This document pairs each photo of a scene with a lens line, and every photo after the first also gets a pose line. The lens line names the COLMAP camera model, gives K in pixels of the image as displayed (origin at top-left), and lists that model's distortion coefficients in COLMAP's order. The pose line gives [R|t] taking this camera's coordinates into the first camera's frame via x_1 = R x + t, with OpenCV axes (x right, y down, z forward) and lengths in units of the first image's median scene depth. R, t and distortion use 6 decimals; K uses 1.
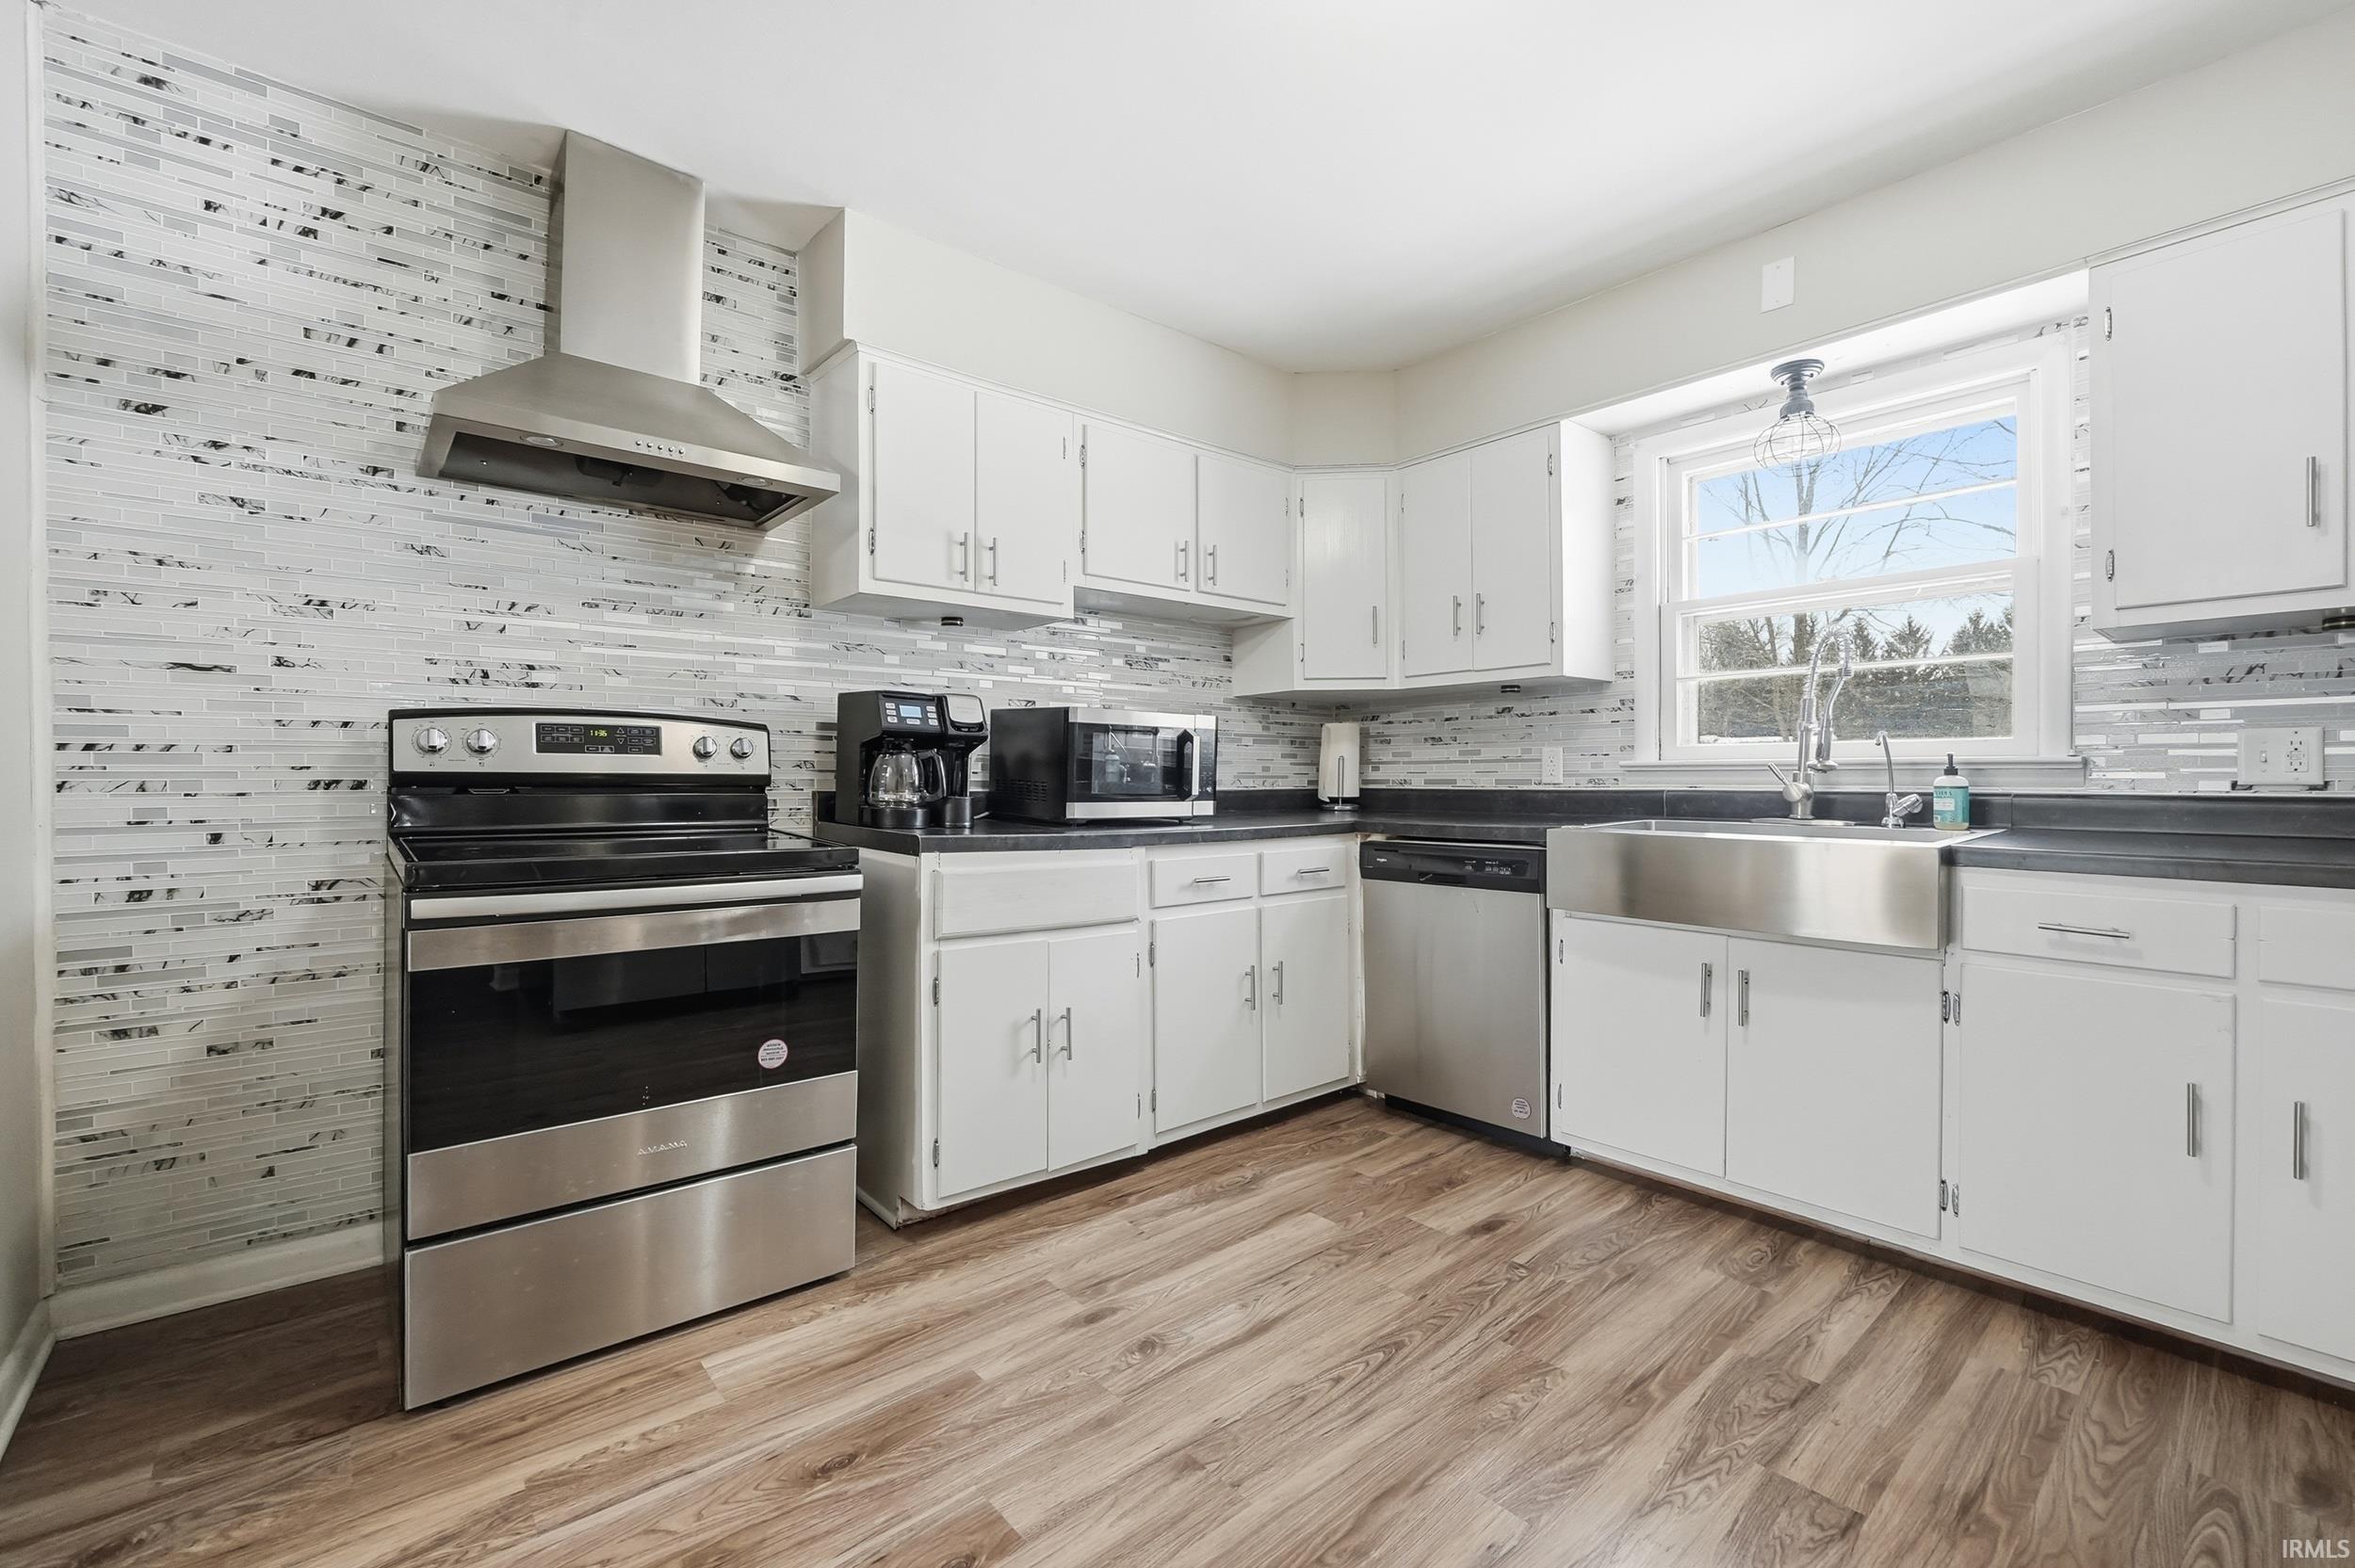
lens RADIAL K [[1017.8, 0, 1182.0], [0, 1017.8, 785.1], [0, 0, 1]] dist [-0.011404, 0.004798]
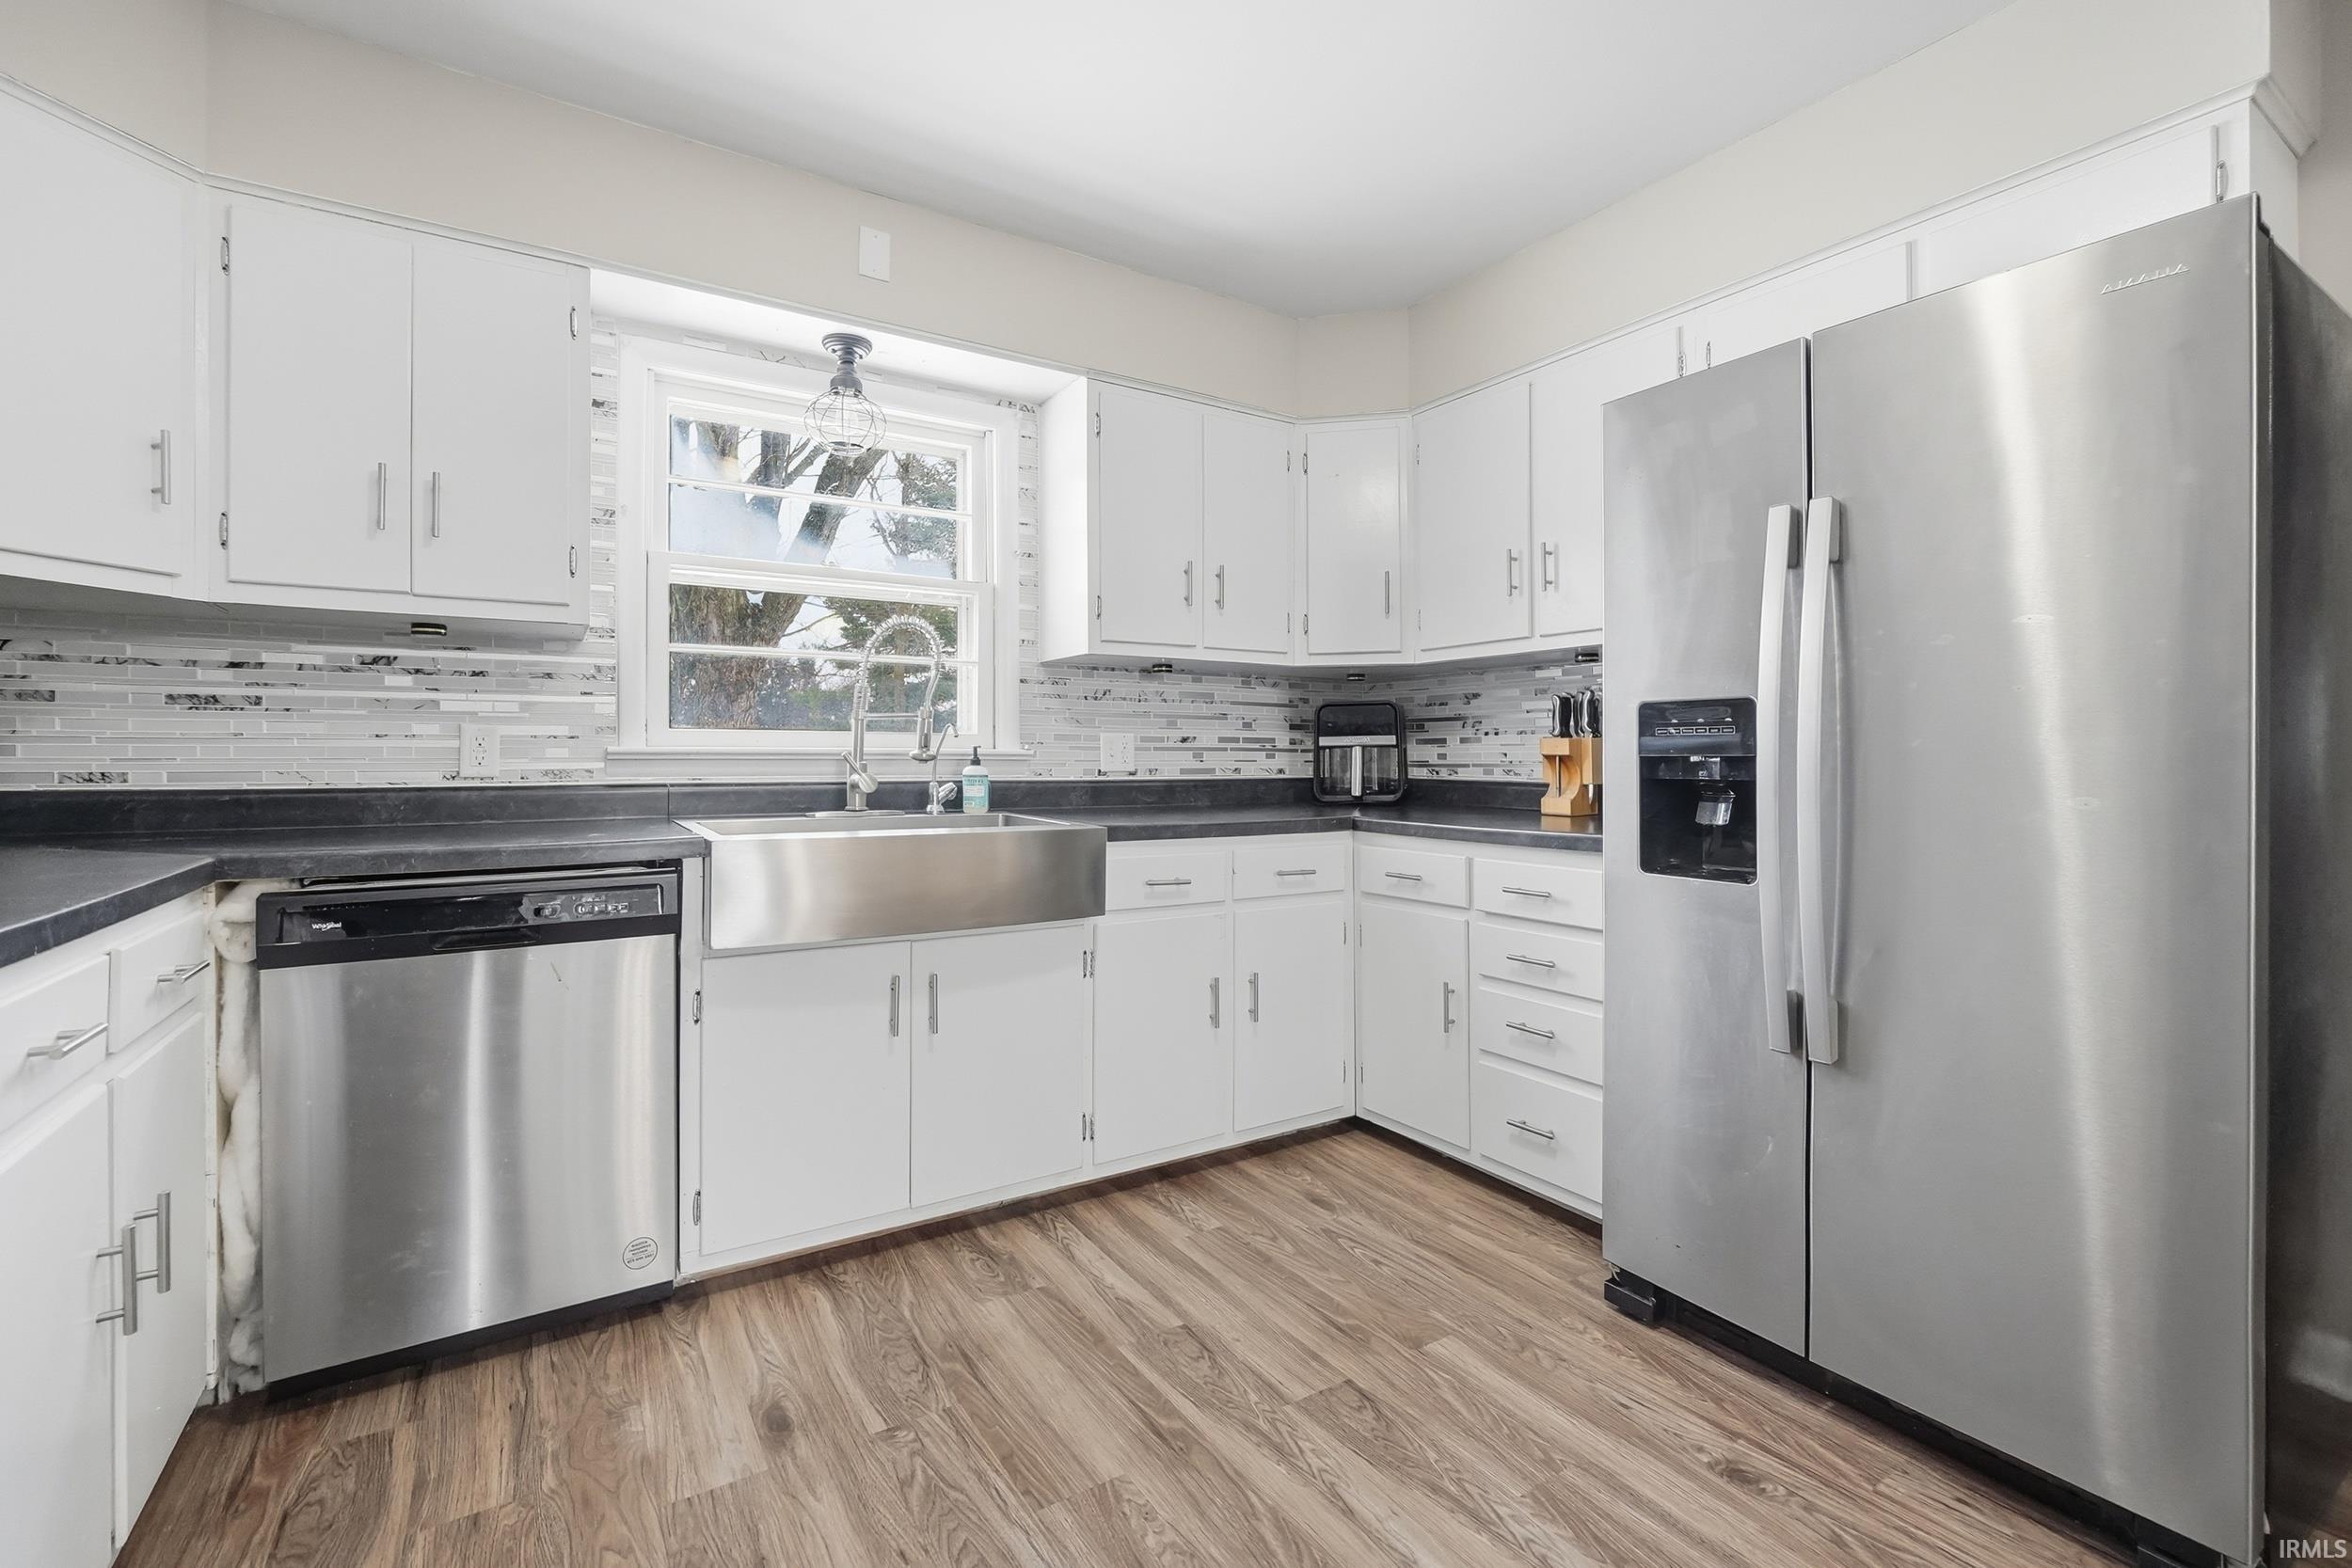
lens RADIAL K [[1016.6, 0, 1196.6], [0, 1016.6, 753.2], [0, 0, 1]] dist [-0.011404, 0.004798]
pose [[0.134124, 0.011490, 0.990898, -0.332452], [0.009711, 0.999870, -0.012909, -0.006223], [-0.990917, 0.011354, 0.133995, 0.605390]]
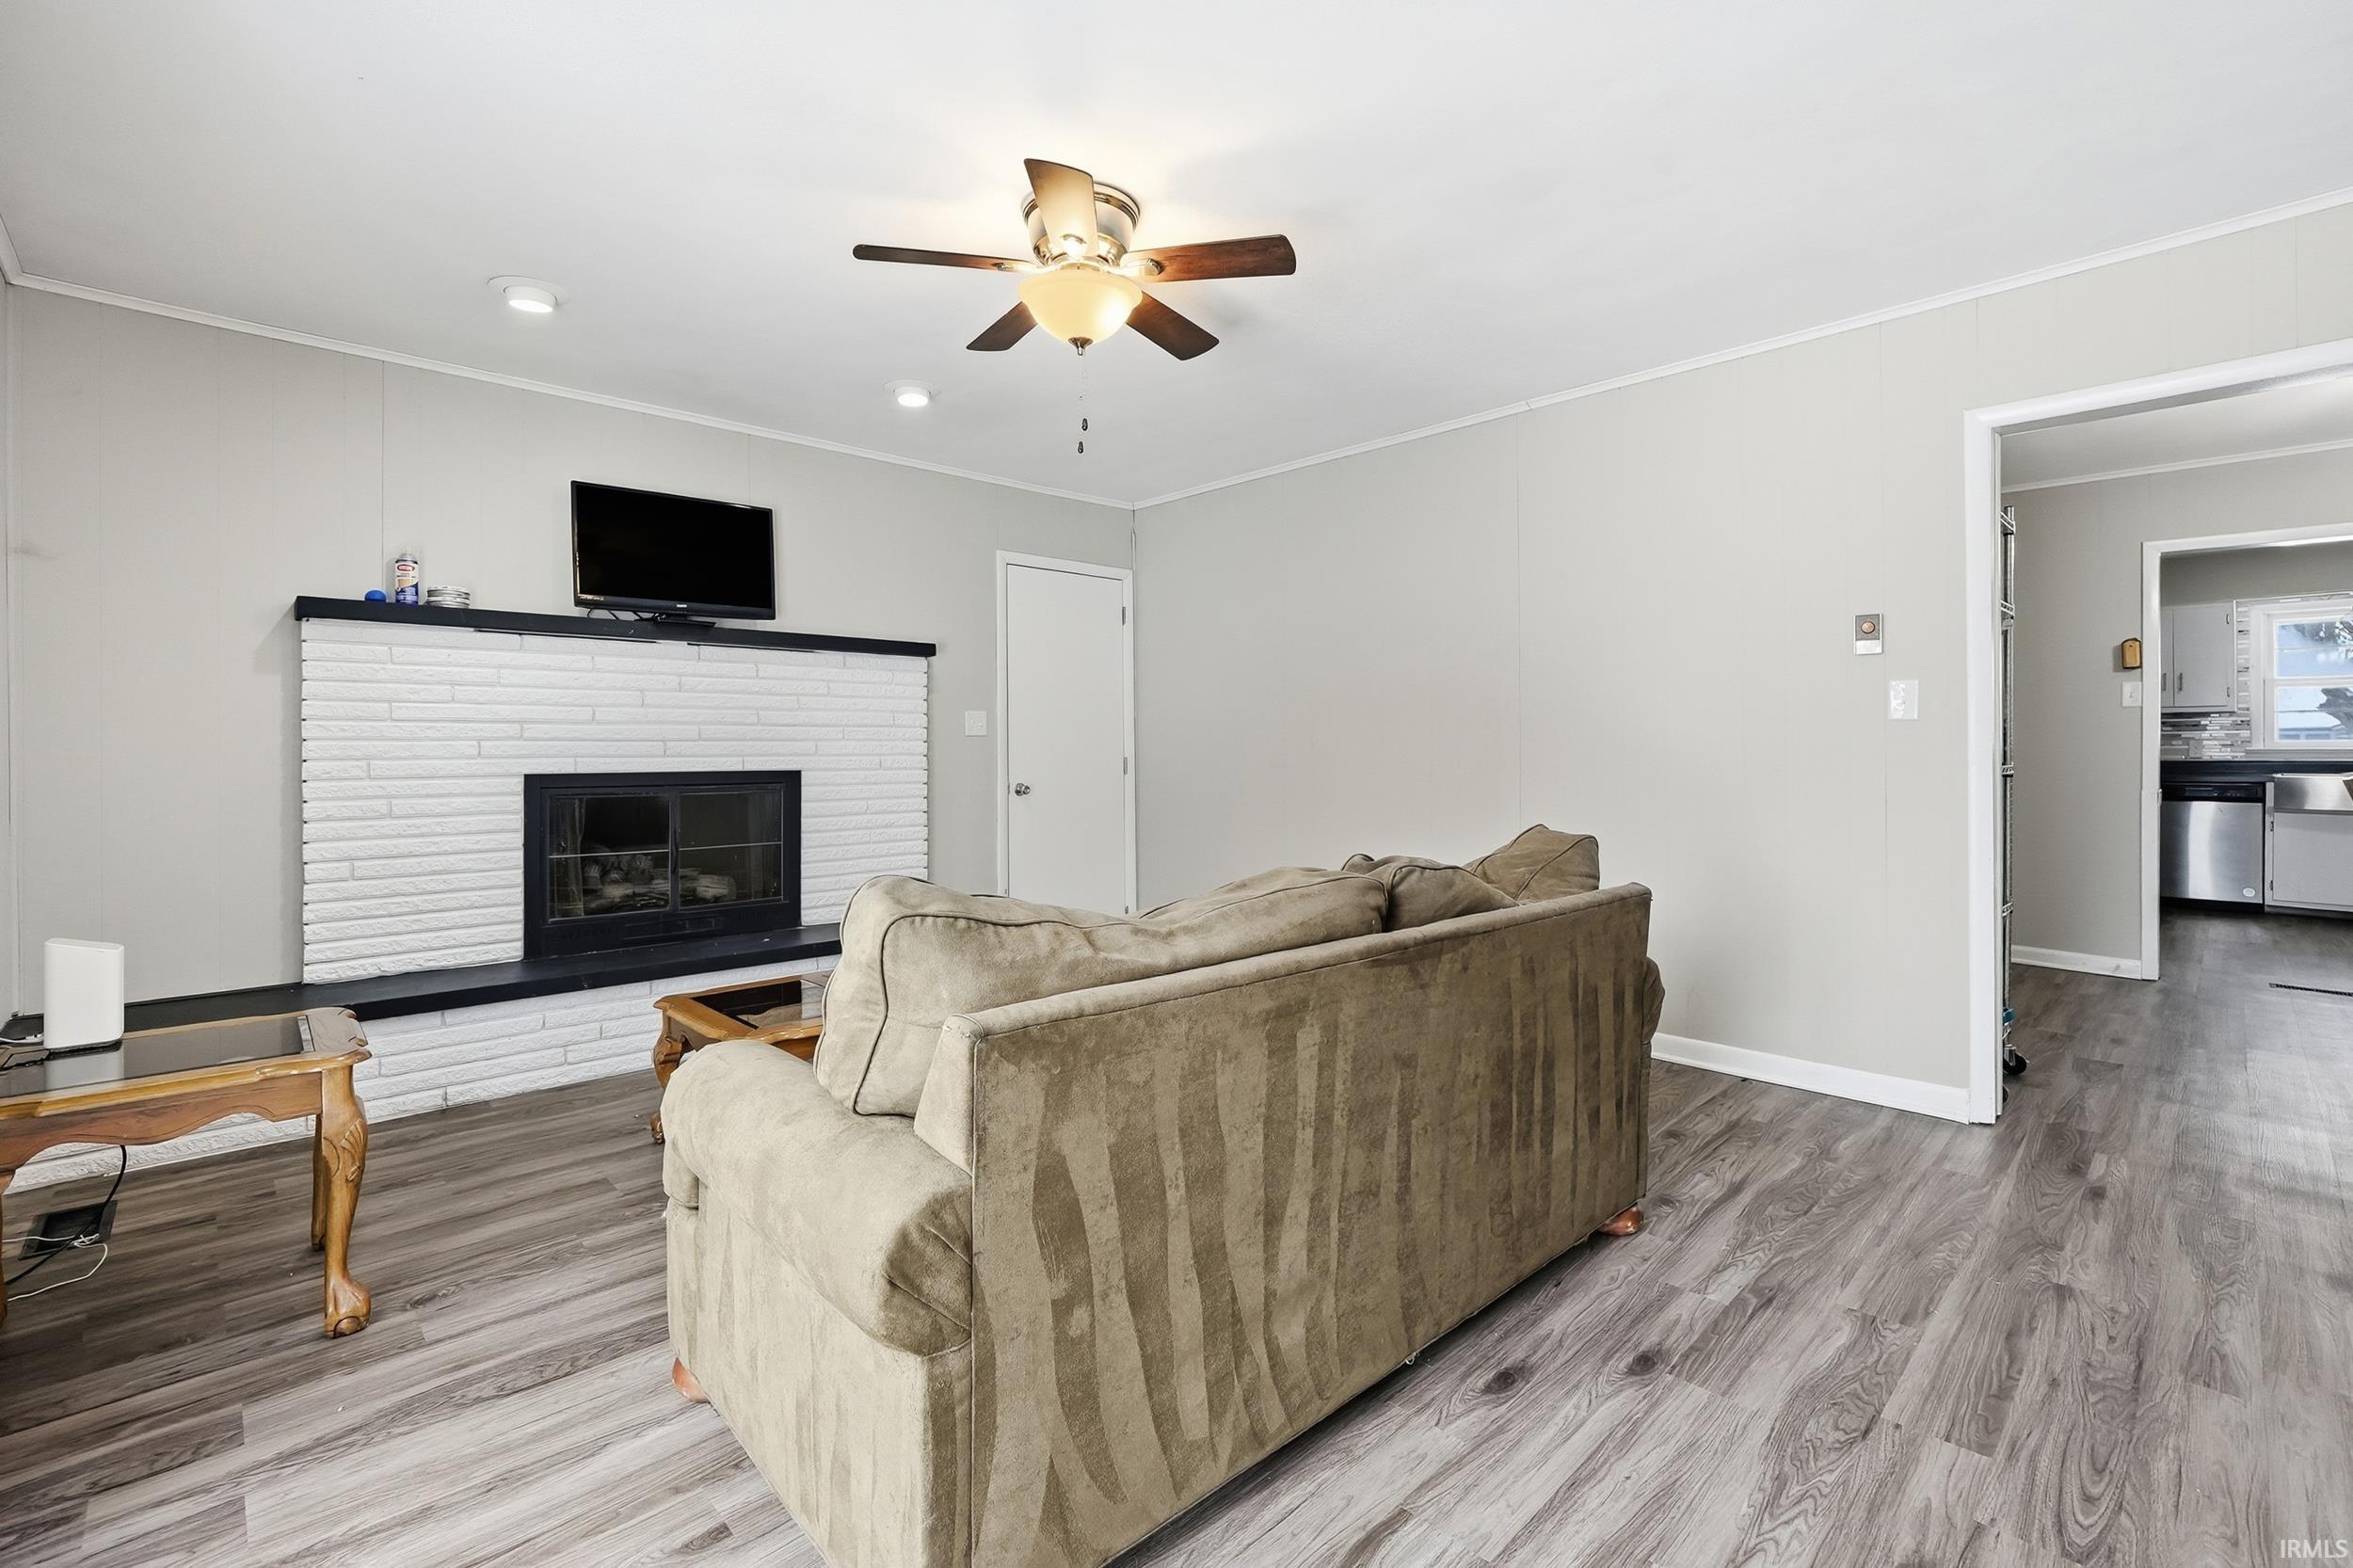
lens RADIAL K [[1024.1, 0, 1185.9], [0, 1024.1, 748.4], [0, 0, 1]] dist [-0.008659, 0.001203]
pose [[0.998626, -0.001640, 0.052378, -2.488906], [0.001783, 0.999995, -0.002680, -0.026356], [-0.052373, 0.002770, 0.998624, -1.327703]]
